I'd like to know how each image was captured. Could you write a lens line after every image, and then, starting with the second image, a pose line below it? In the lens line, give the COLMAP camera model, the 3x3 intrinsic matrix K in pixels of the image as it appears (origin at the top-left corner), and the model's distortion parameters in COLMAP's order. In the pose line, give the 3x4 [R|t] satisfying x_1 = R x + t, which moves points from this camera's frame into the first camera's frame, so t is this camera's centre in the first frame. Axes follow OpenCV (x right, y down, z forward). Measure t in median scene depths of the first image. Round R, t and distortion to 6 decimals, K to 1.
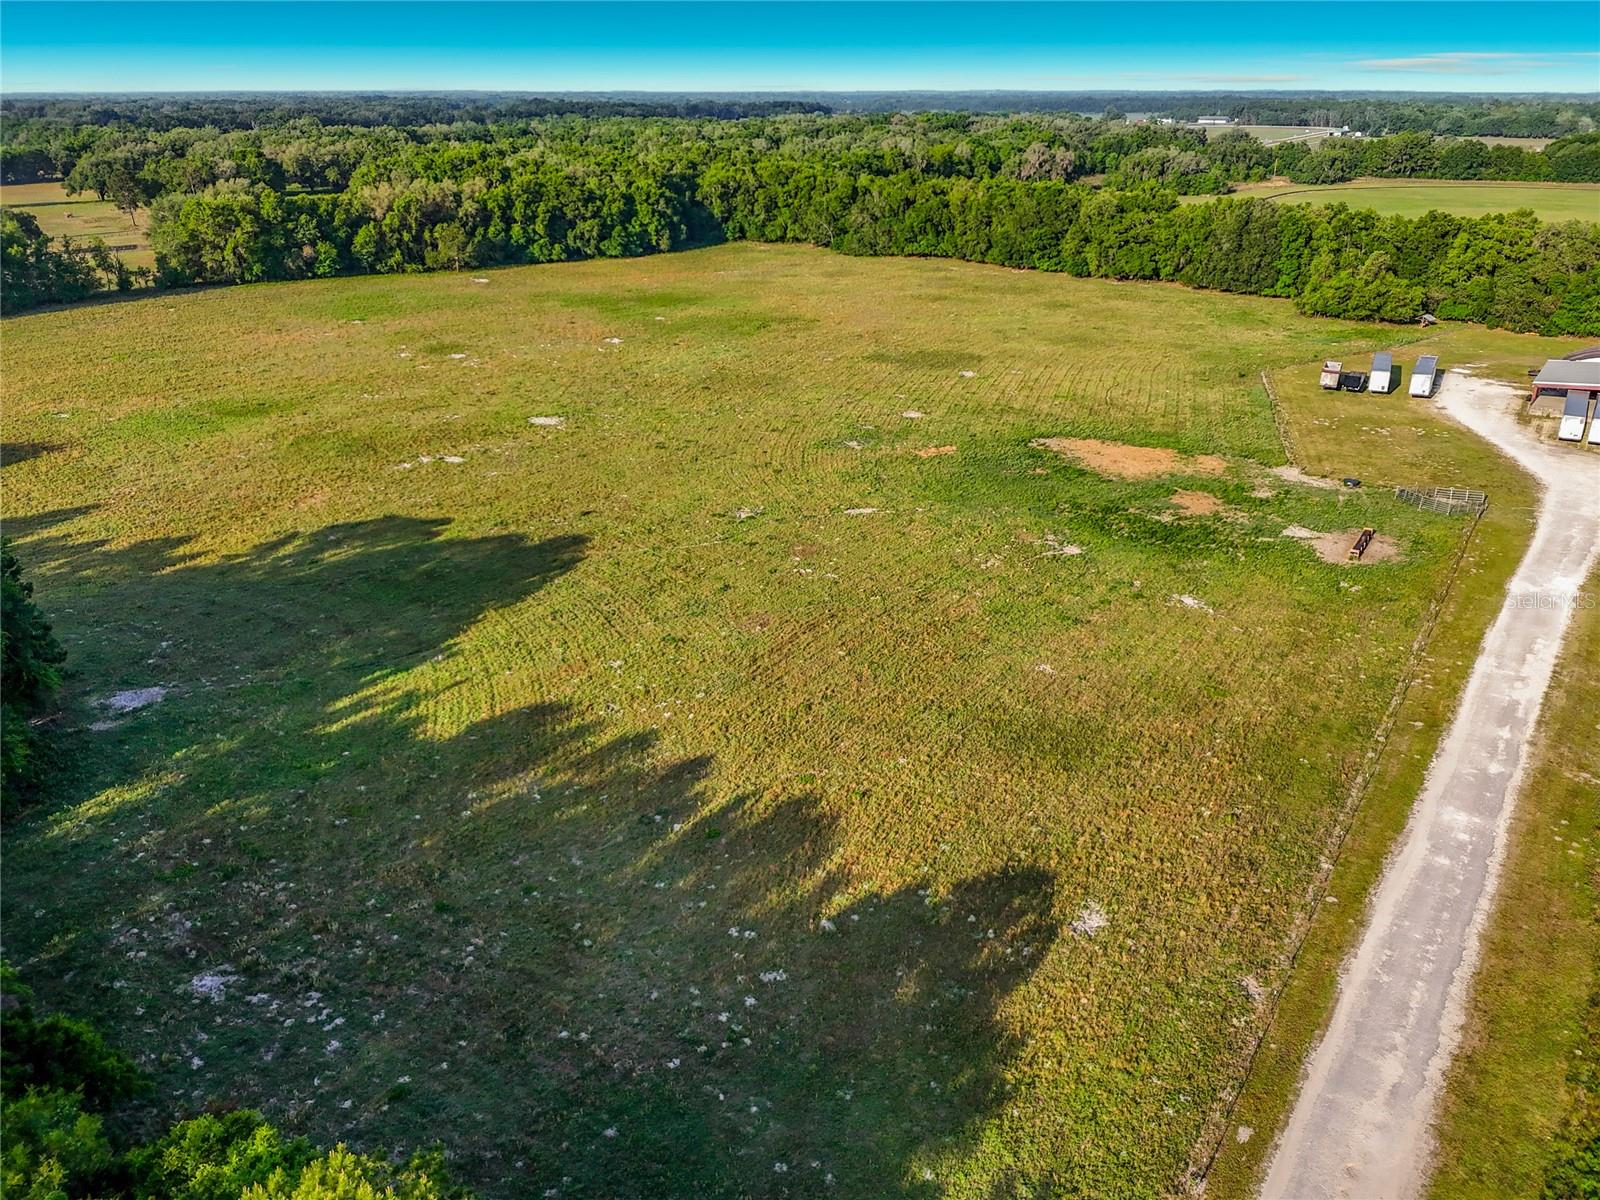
lens RADIAL K [[1206.8, 0, 799.6], [0, 1206.8, 600.1], [0, 0, 1]] dist [0.046291, -0.081111]
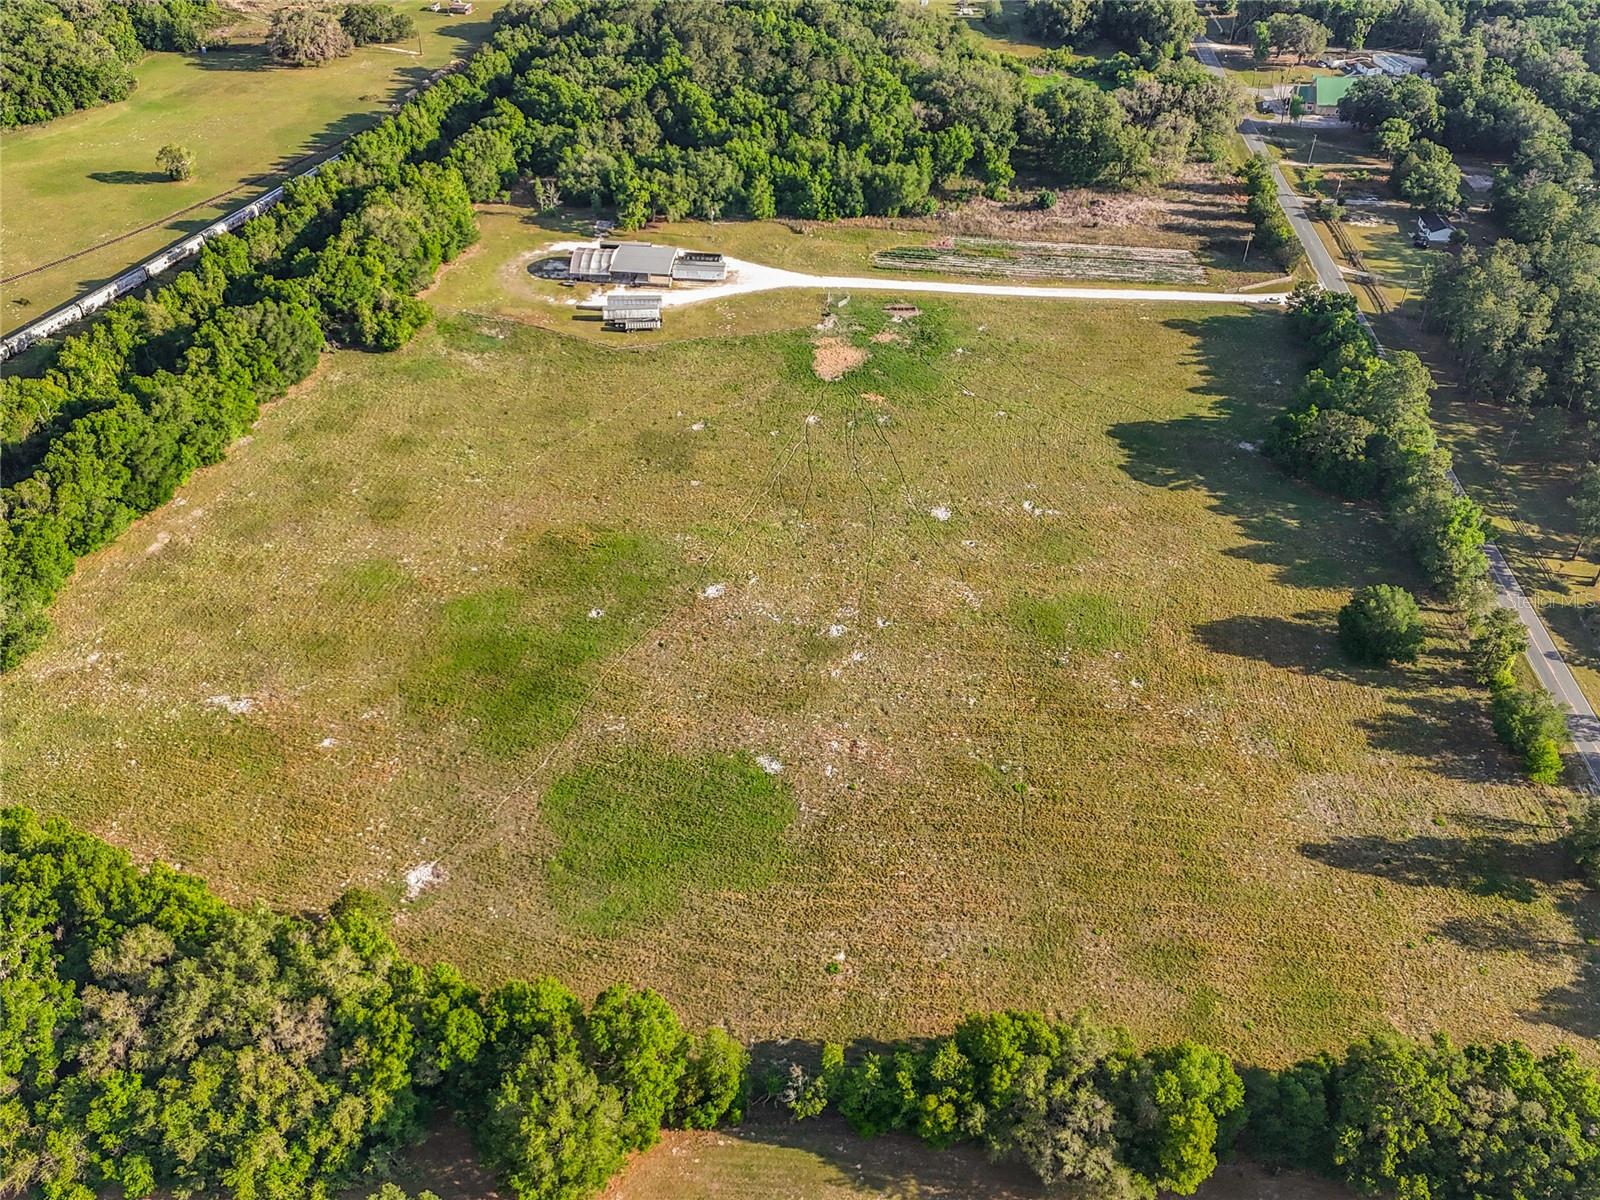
lens RADIAL K [[1355.4, 0, 801.1], [0, 1355.4, 544.7], [0, 0, 1]] dist [0.065520, -0.062858]
pose [[-0.515766, -0.517248, 0.682964, -0.806835], [0.315620, 0.626391, 0.712754, -0.868147], [-0.796473, 0.583171, -0.159817, 0.840521]]
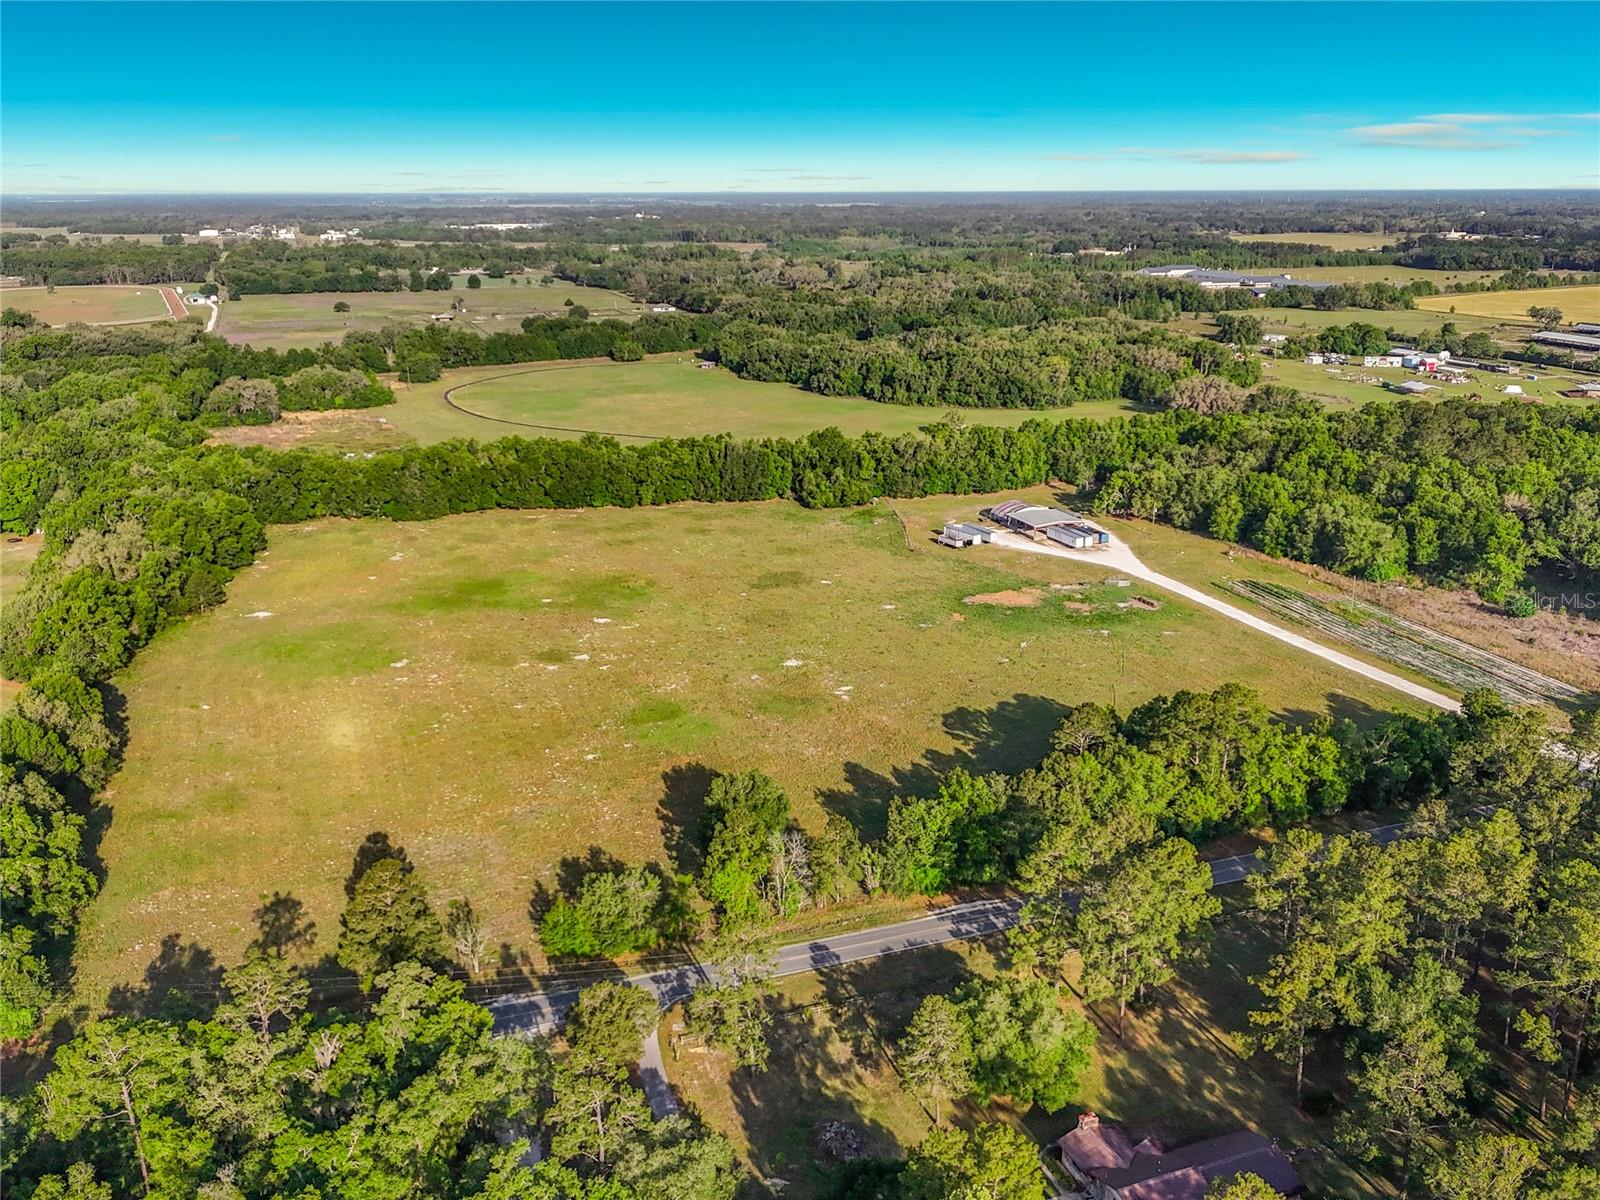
lens RADIAL K [[1375.0, 0, 799.0], [0, 1375.0, 600.2], [0, 0, 1]] dist [0.062430, -0.144121]
pose [[0.566275, -0.239299, 0.788713, -0.958219], [0.324467, 0.944379, 0.053570, -0.186604], [-0.757663, 0.225576, 0.612423, -0.114228]]
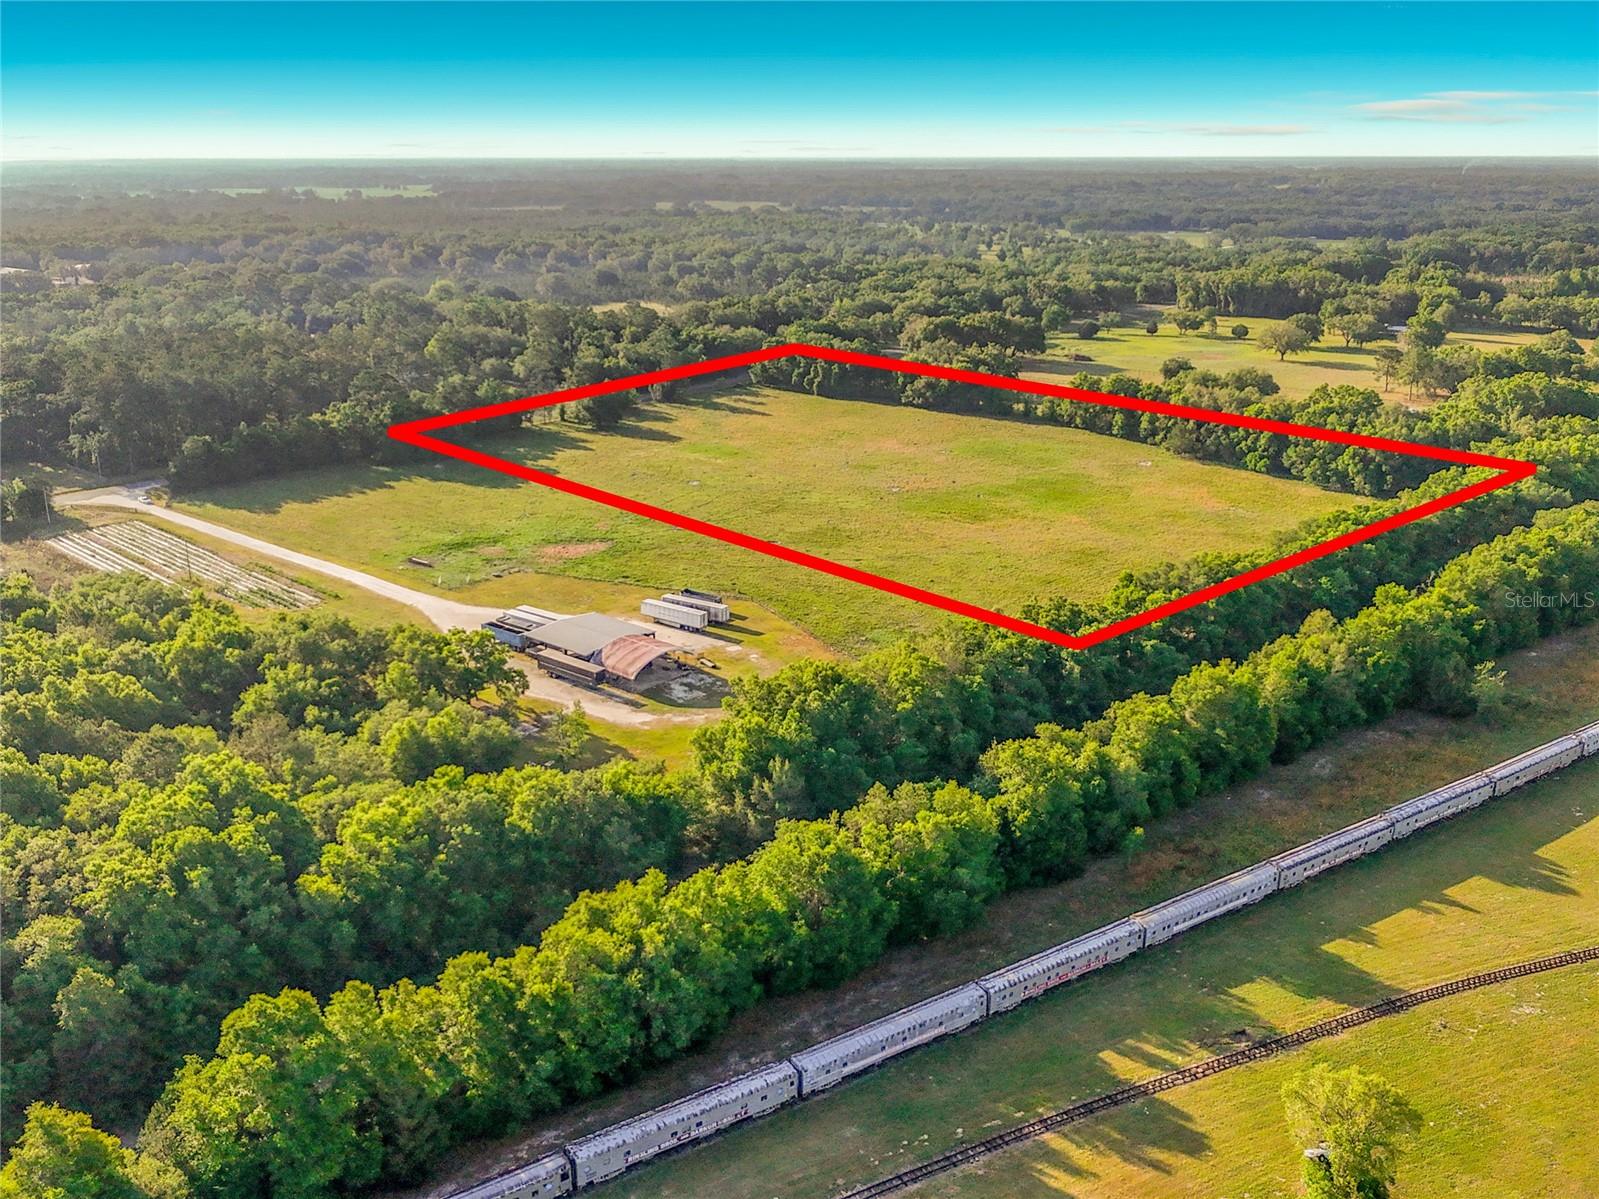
lens RADIAL K [[1374.2, 0, 798.5], [0, 1374.2, 599.7], [0, 0, 1]] dist [0.062430, -0.144121]
pose [[-0.091657, 0.305200, -0.947867, 1.227938], [-0.383220, 0.867753, 0.316461, -0.463428], [0.919098, 0.392247, 0.037423, 0.657832]]
